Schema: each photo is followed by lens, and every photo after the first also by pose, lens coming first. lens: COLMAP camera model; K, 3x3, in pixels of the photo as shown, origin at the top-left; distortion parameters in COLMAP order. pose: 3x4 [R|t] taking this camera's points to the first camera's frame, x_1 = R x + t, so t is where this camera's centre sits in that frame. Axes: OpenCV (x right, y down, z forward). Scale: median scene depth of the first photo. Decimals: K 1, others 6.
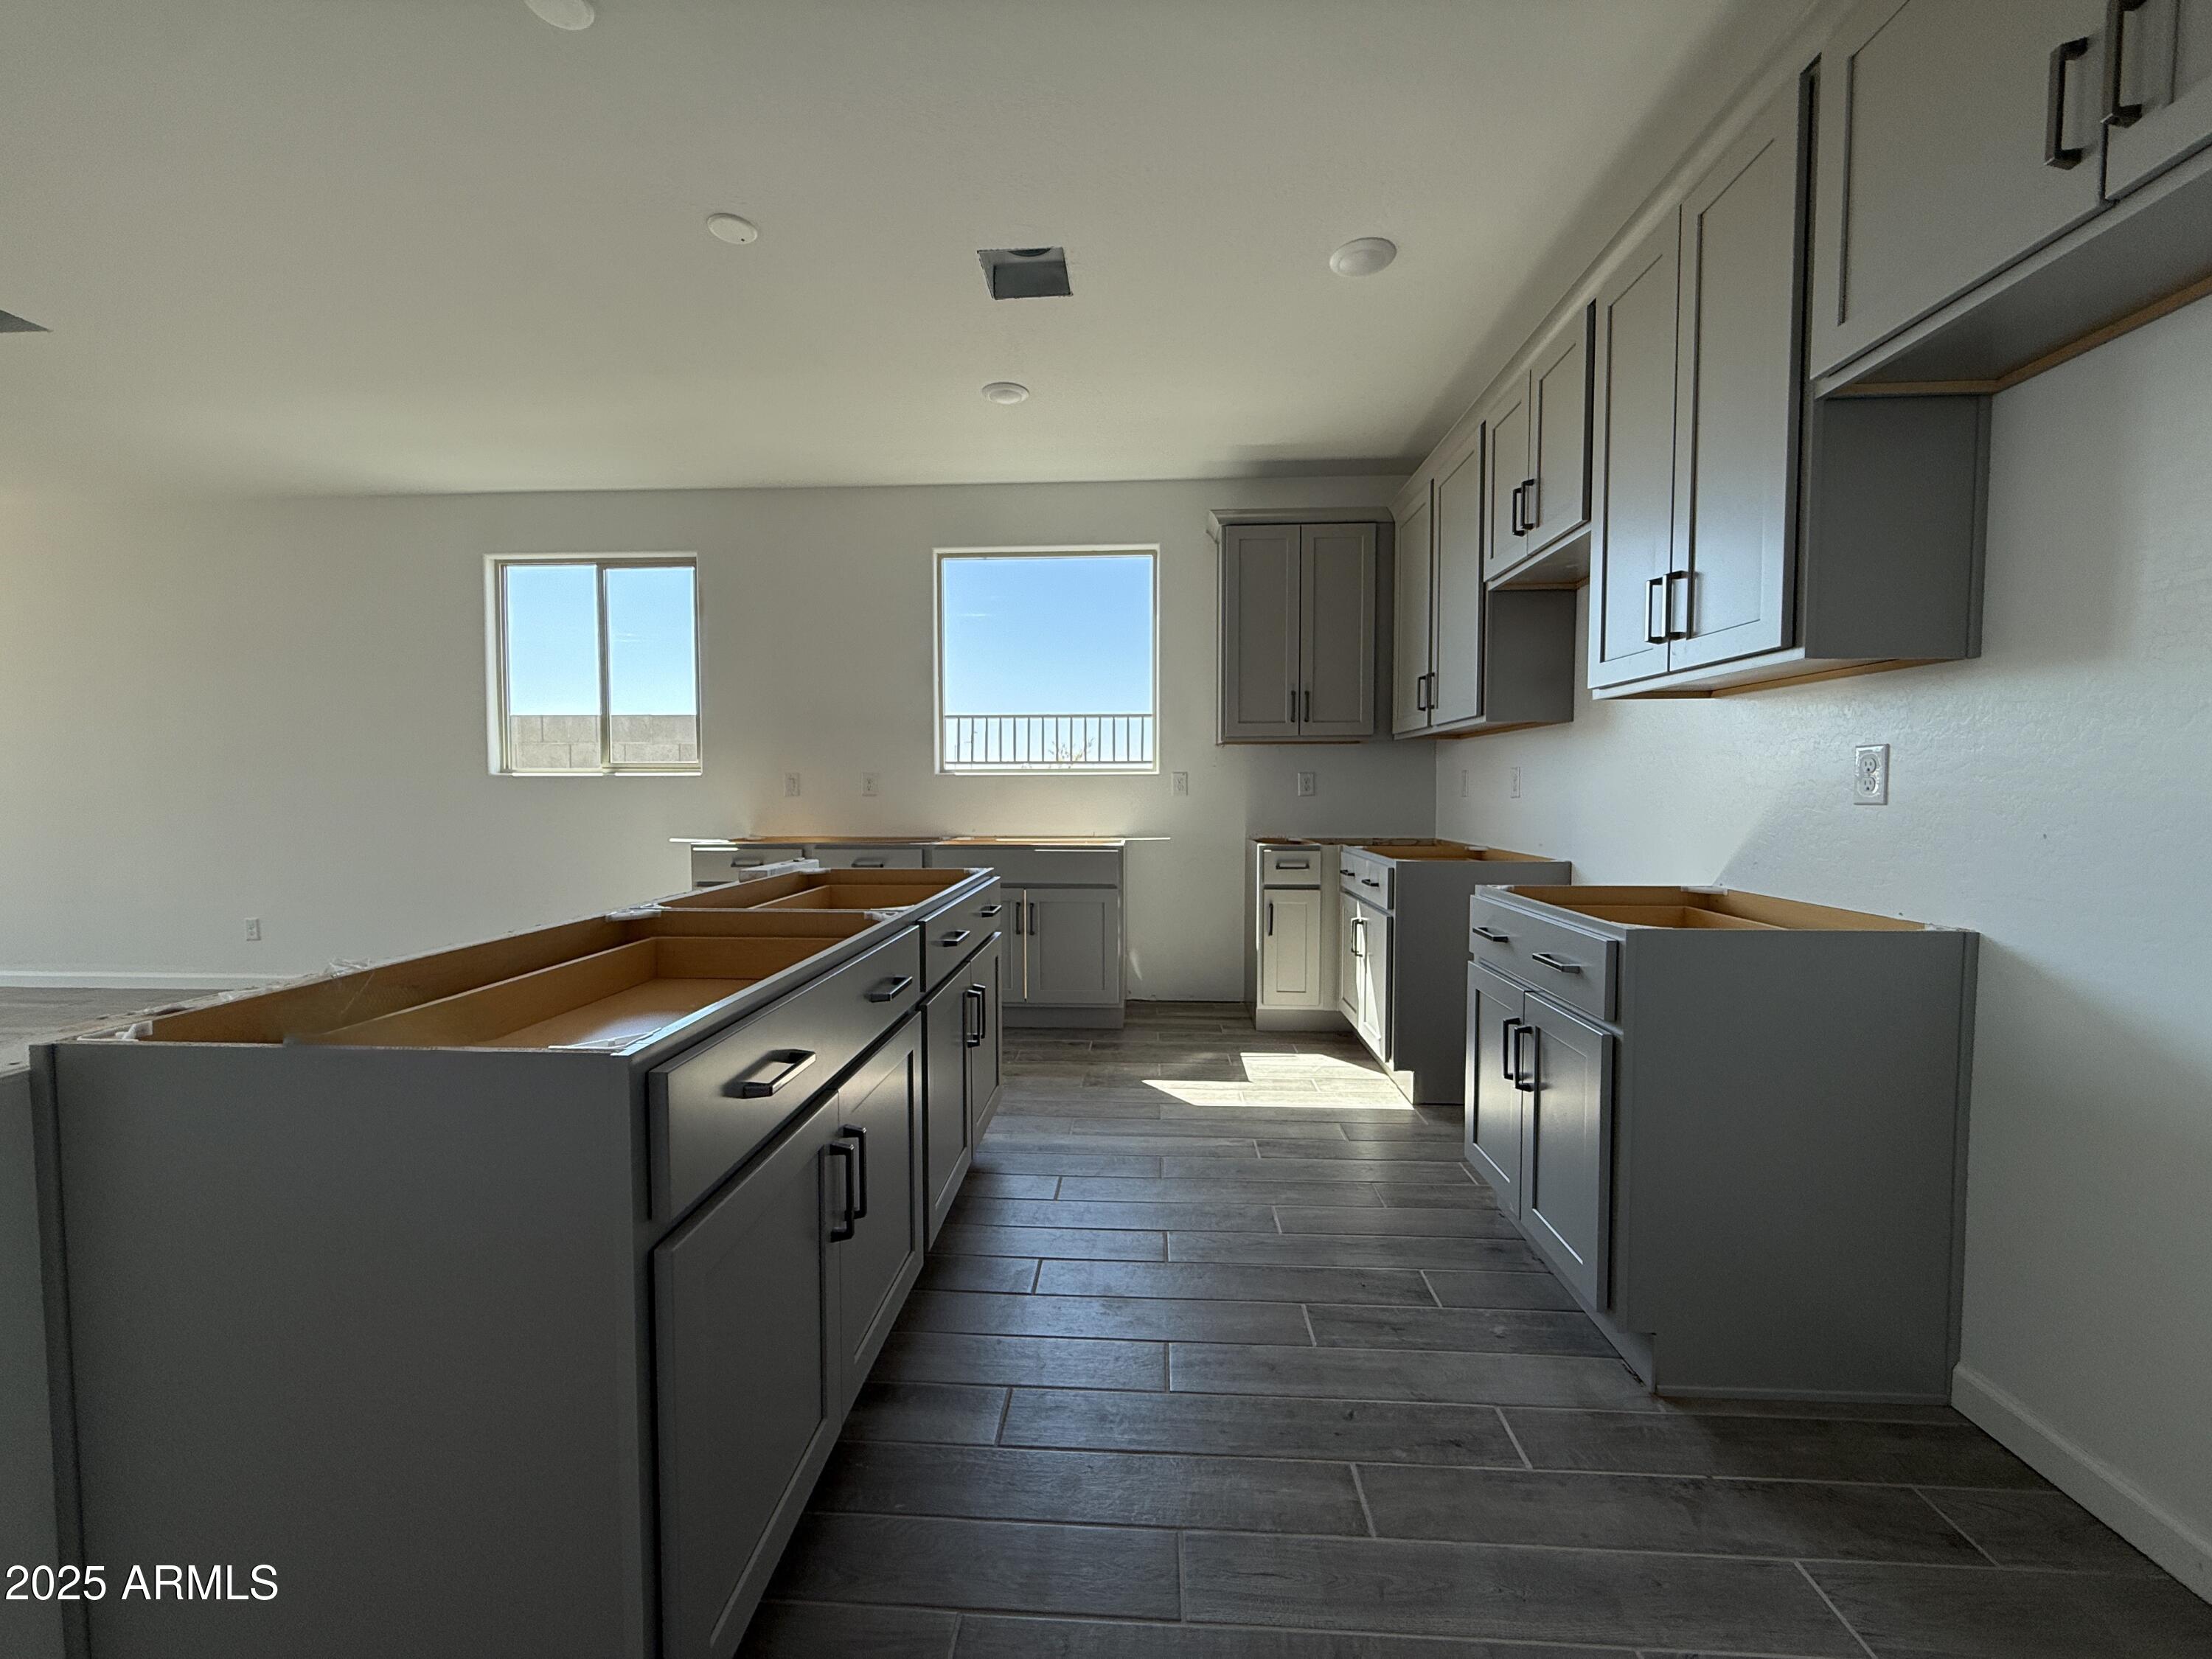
lens RADIAL K [[885.6, 0, 1108.6], [0, 885.6, 831.1], [0, 0, 1]] dist [-0.000275, 0.000178]
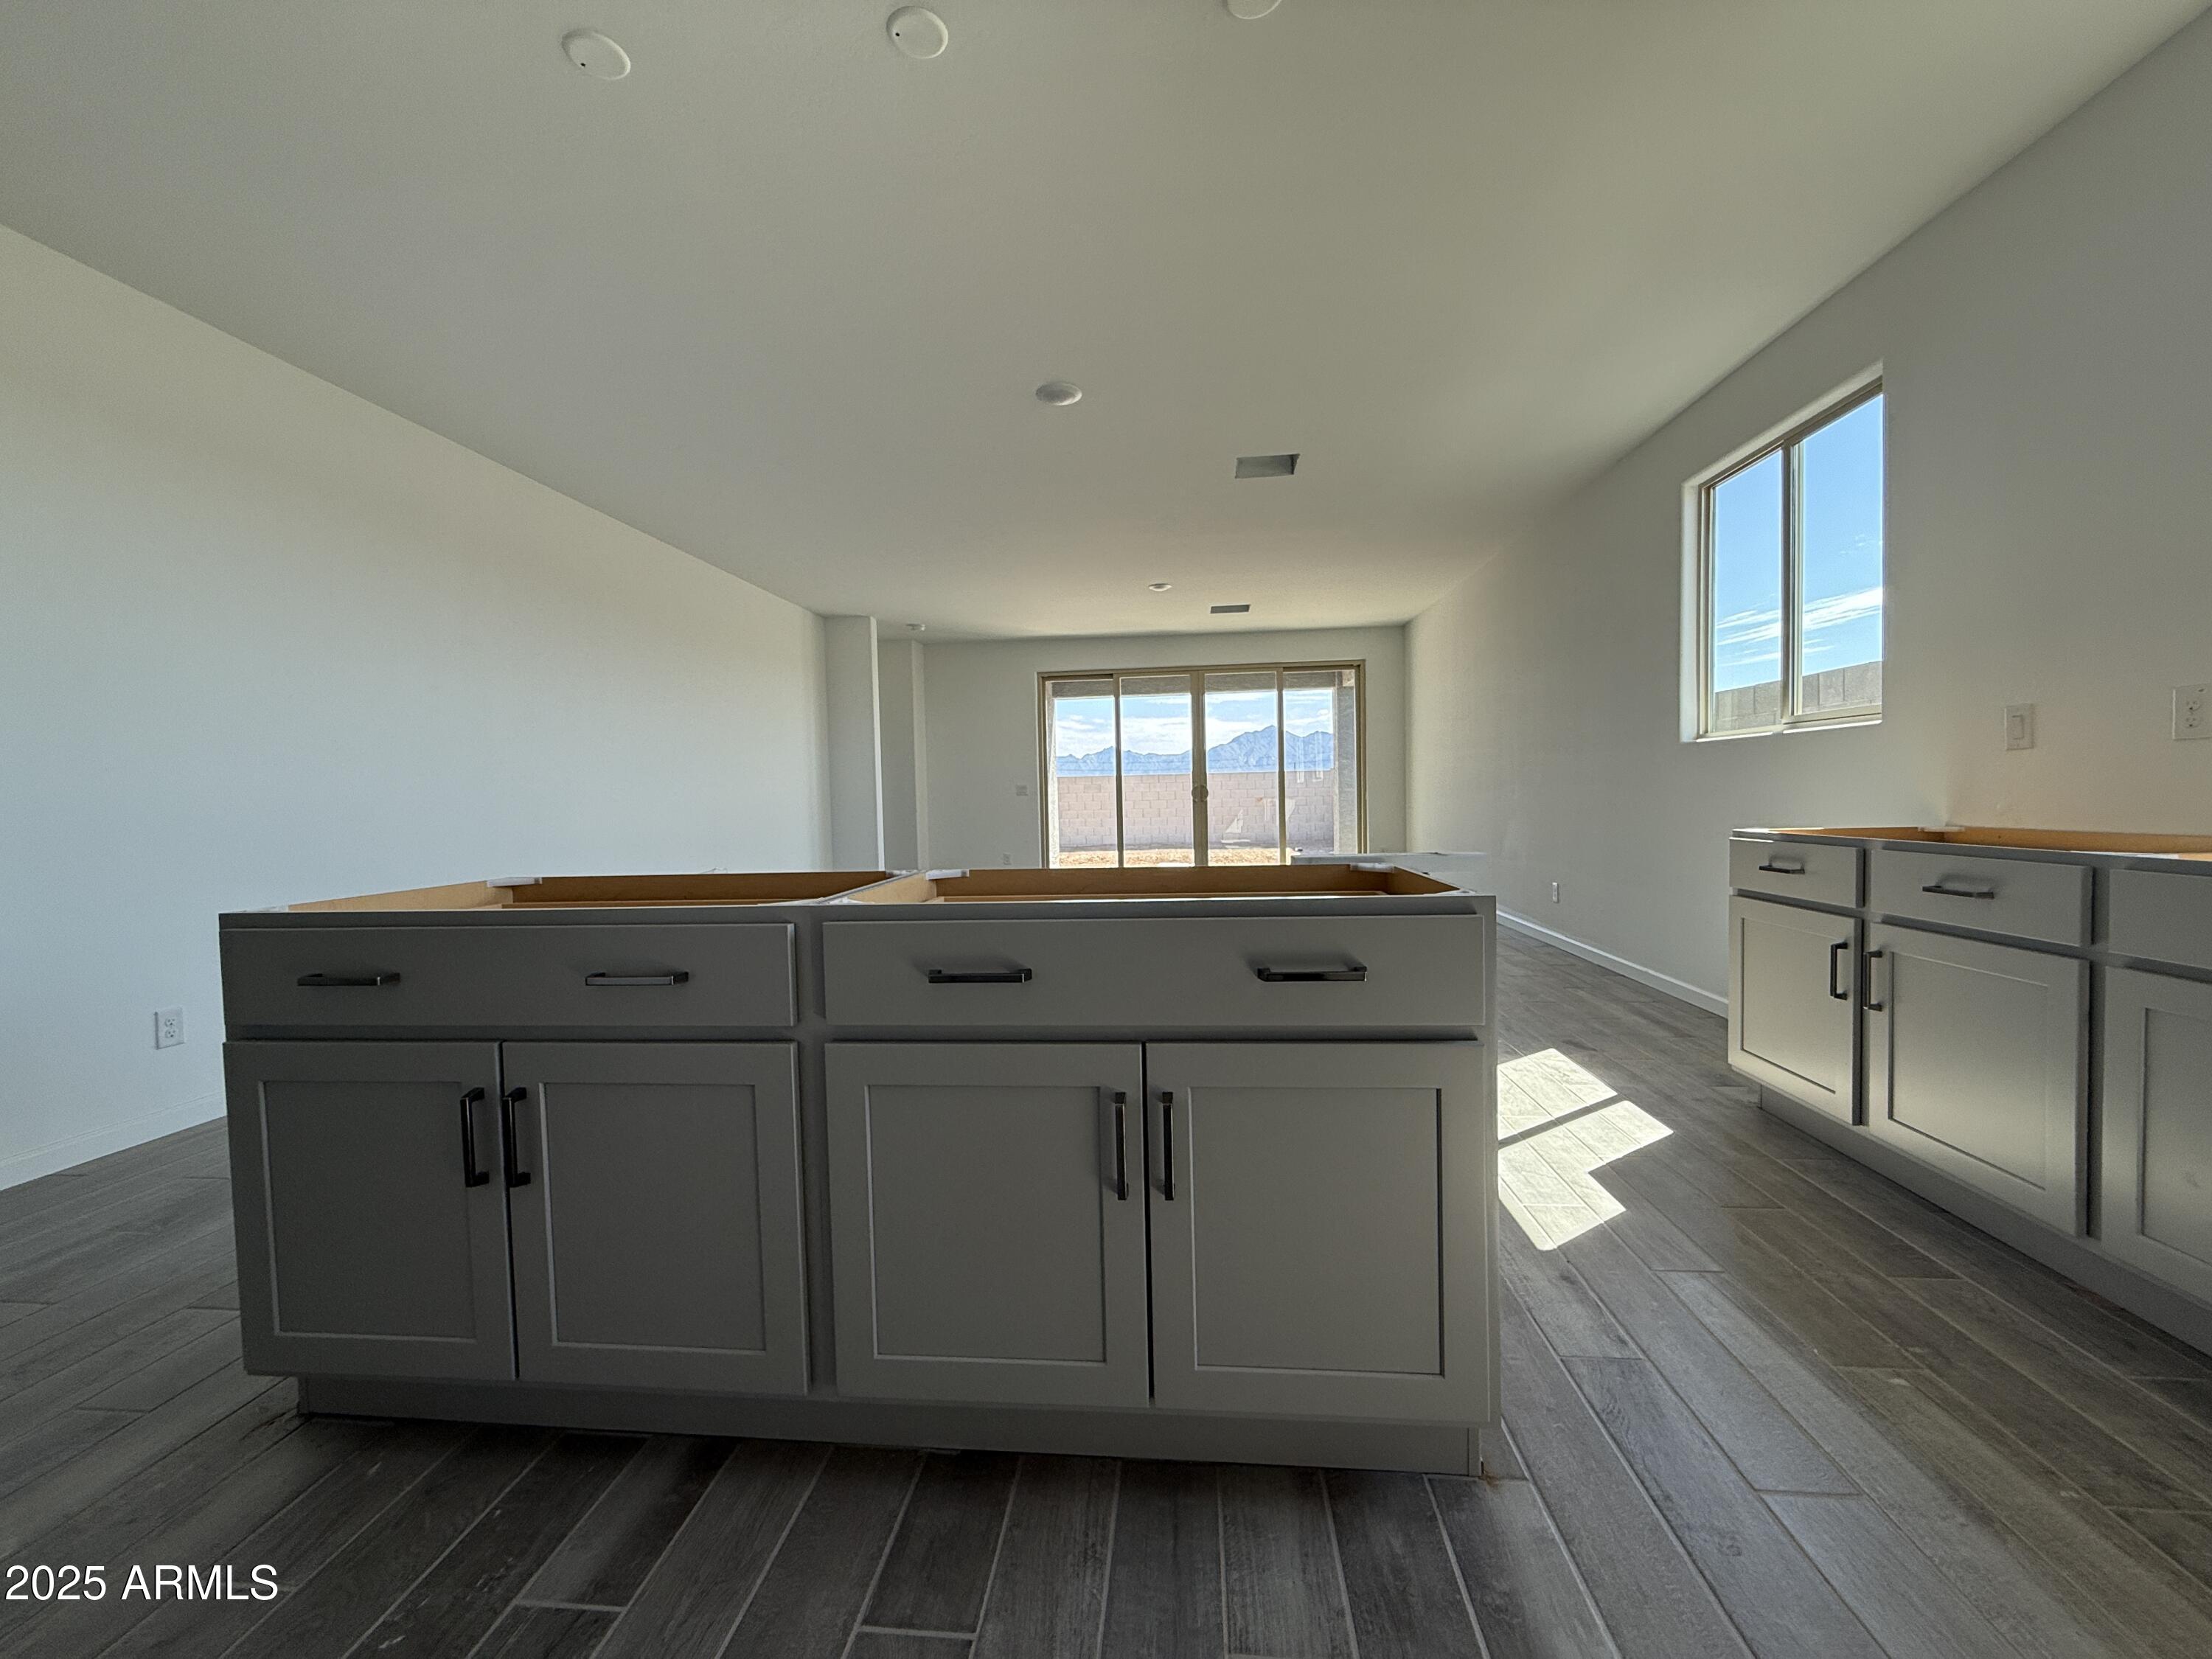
lens RADIAL K [[883.4, 0, 1092.5], [0, 883.4, 828.0], [0, 0, 1]] dist [-0.001147, 0.000522]
pose [[-0.051816, 0.037561, -0.997950, 0.191391], [-0.021973, 0.999008, 0.038741, -0.002339], [0.998415, 0.023935, -0.050940, 0.499115]]
